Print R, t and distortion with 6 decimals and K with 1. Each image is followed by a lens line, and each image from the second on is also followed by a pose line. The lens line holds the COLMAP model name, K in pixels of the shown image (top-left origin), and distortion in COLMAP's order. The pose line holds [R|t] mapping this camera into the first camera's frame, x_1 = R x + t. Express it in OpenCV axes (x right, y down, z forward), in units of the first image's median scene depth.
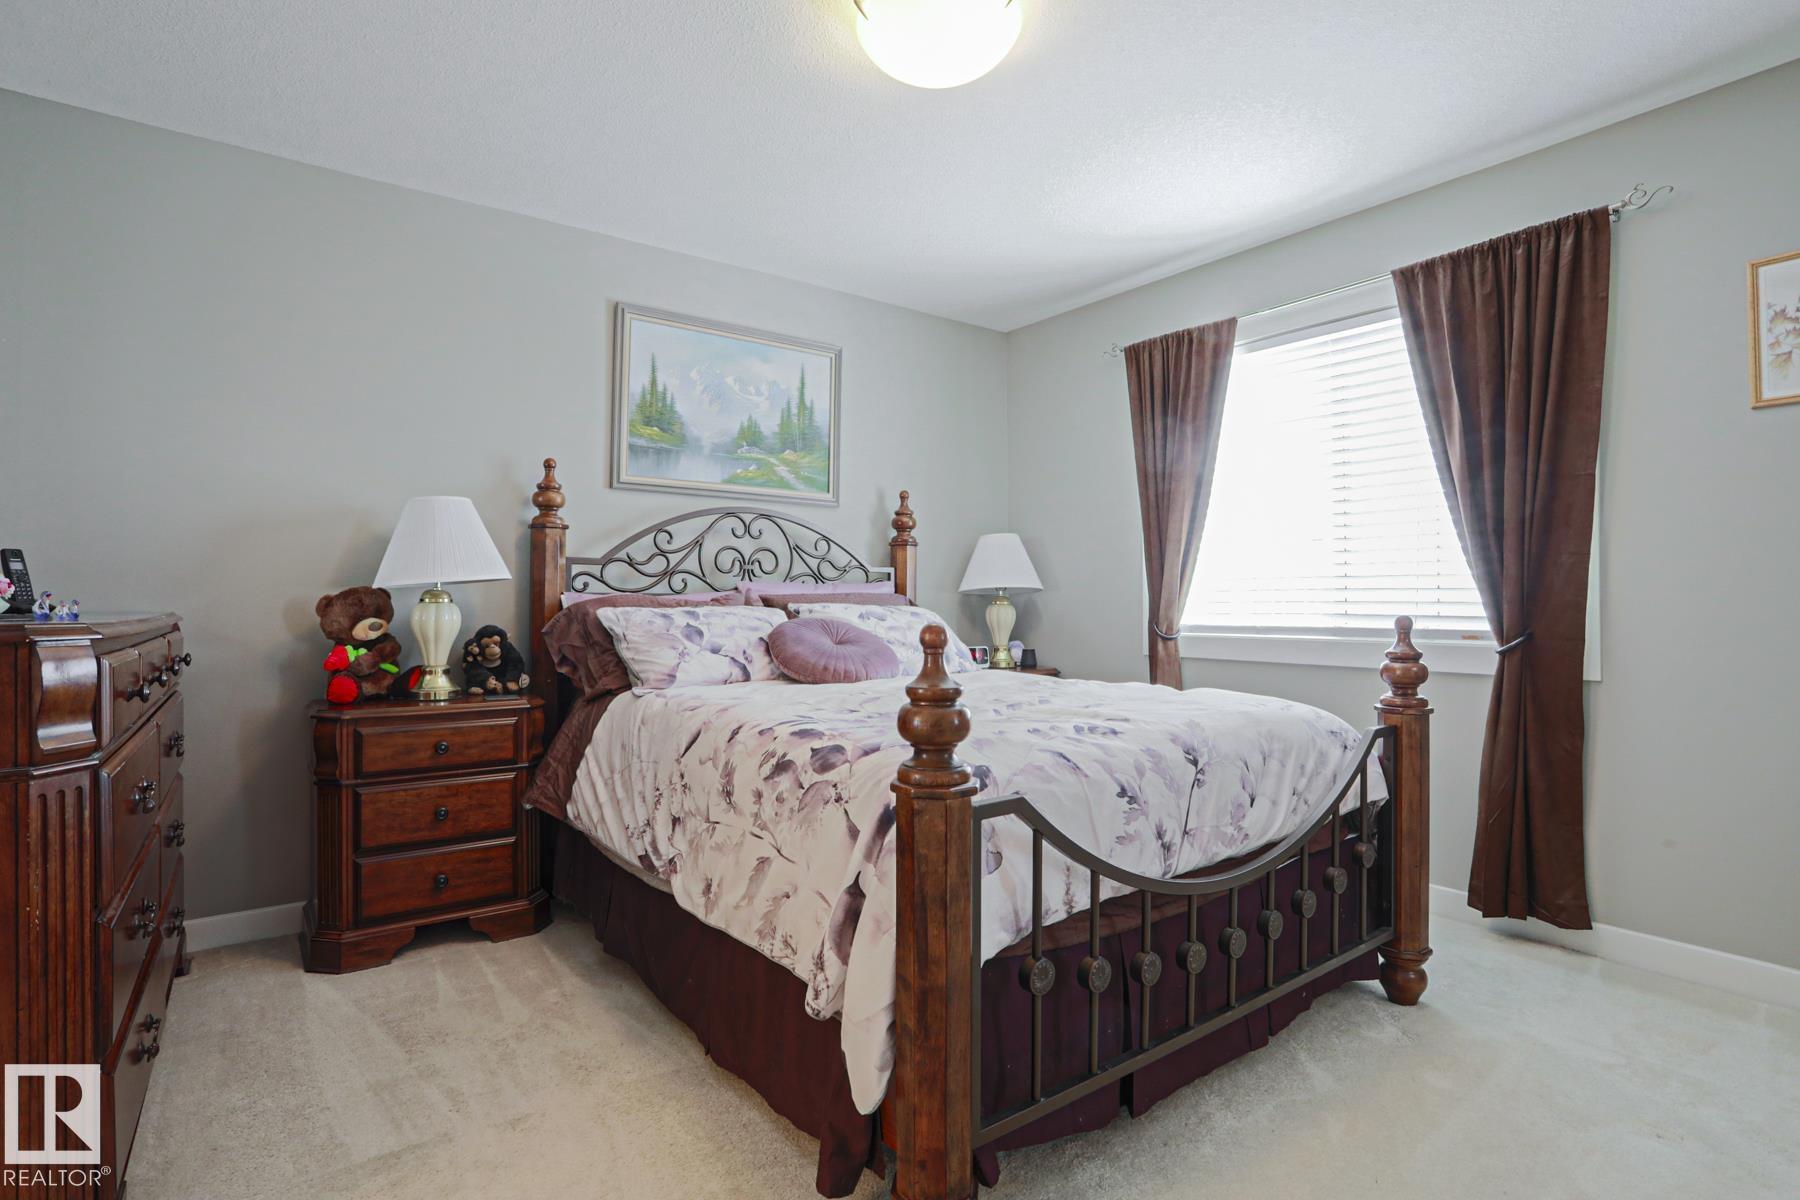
lens RADIAL K [[874.6, 0, 895.0], [0, 874.6, 597.6], [0, 0, 1]] dist [-0.074233, 0.030671]
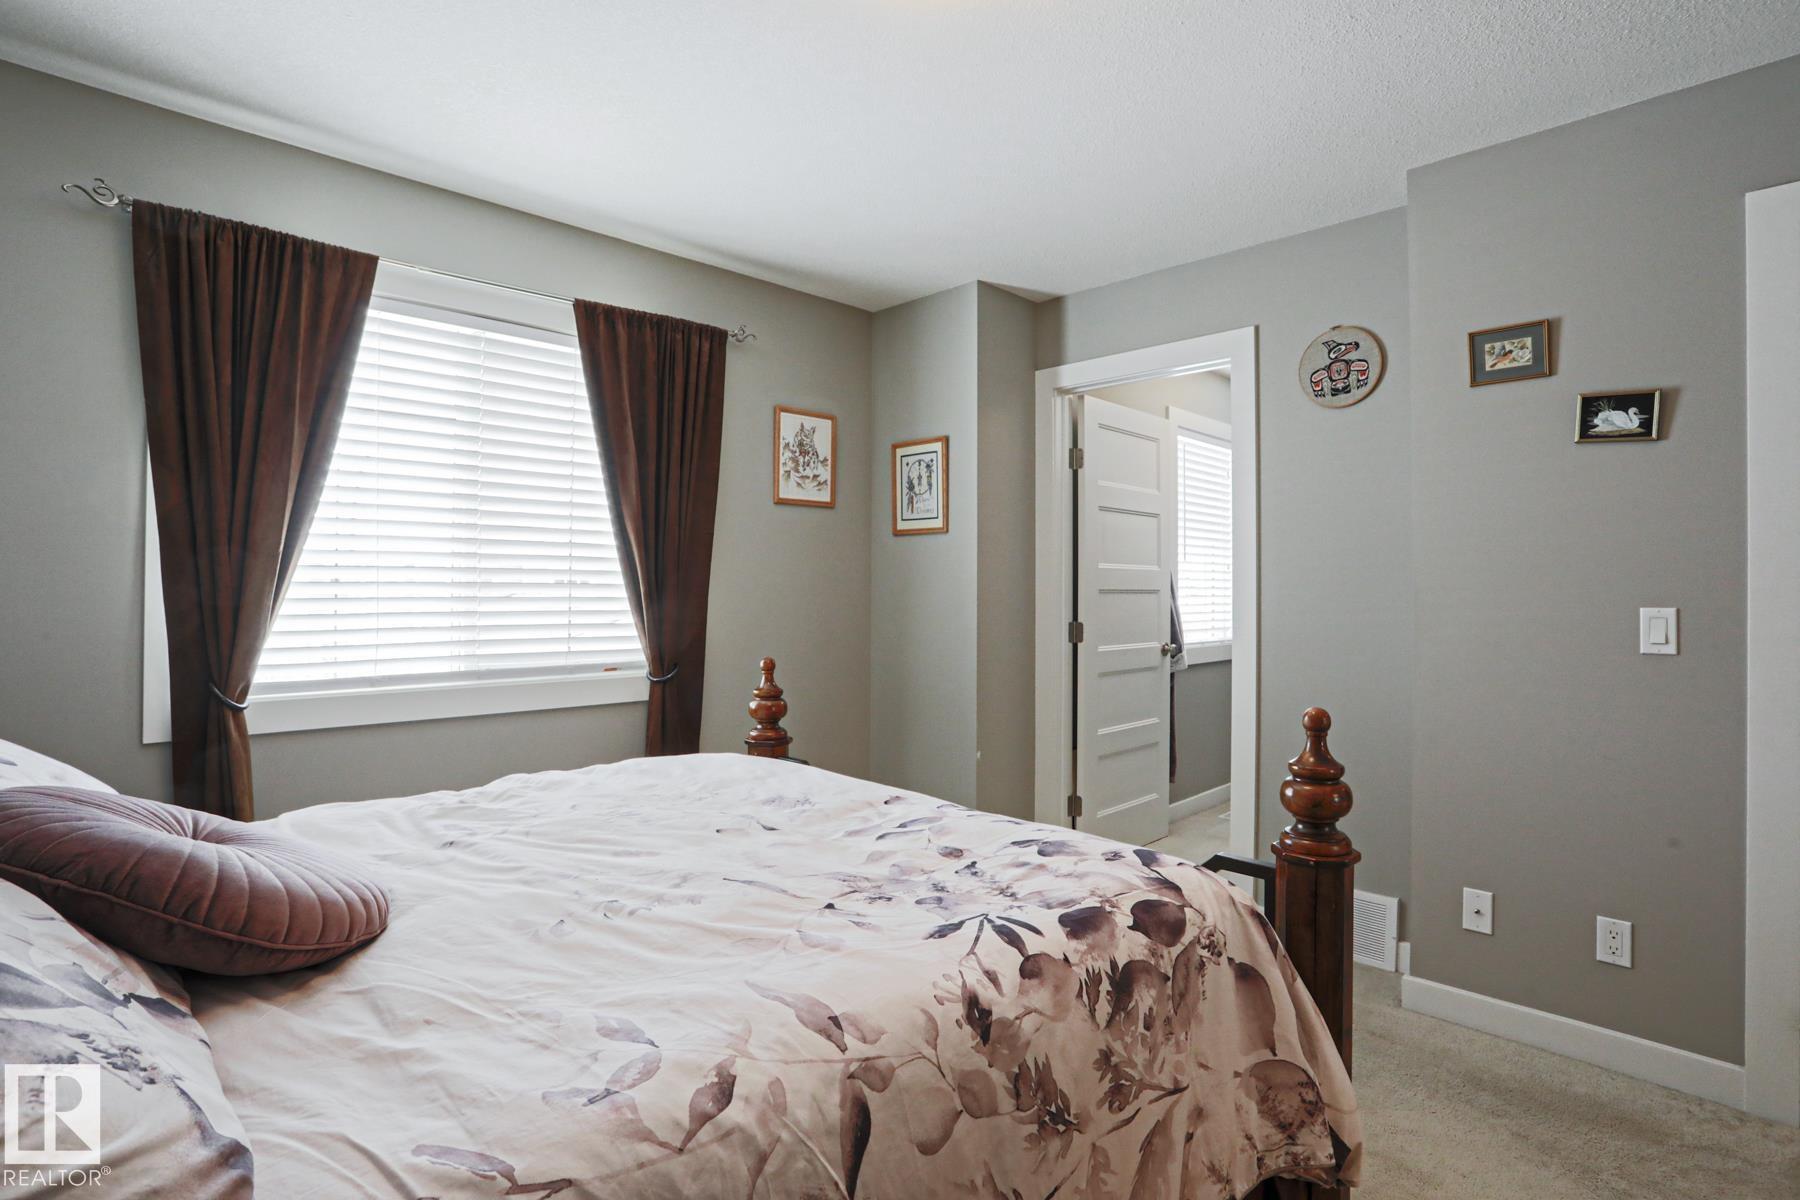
lens RADIAL K [[874.6, 0, 895.0], [0, 874.6, 597.6], [0, 0, 1]] dist [-0.074233, 0.030671]
pose [[-0.121045, 0.000660, 0.992647, -0.493858], [-0.003670, 0.999993, -0.001112, -0.050766], [-0.992640, -0.003778, -0.121042, 0.863466]]
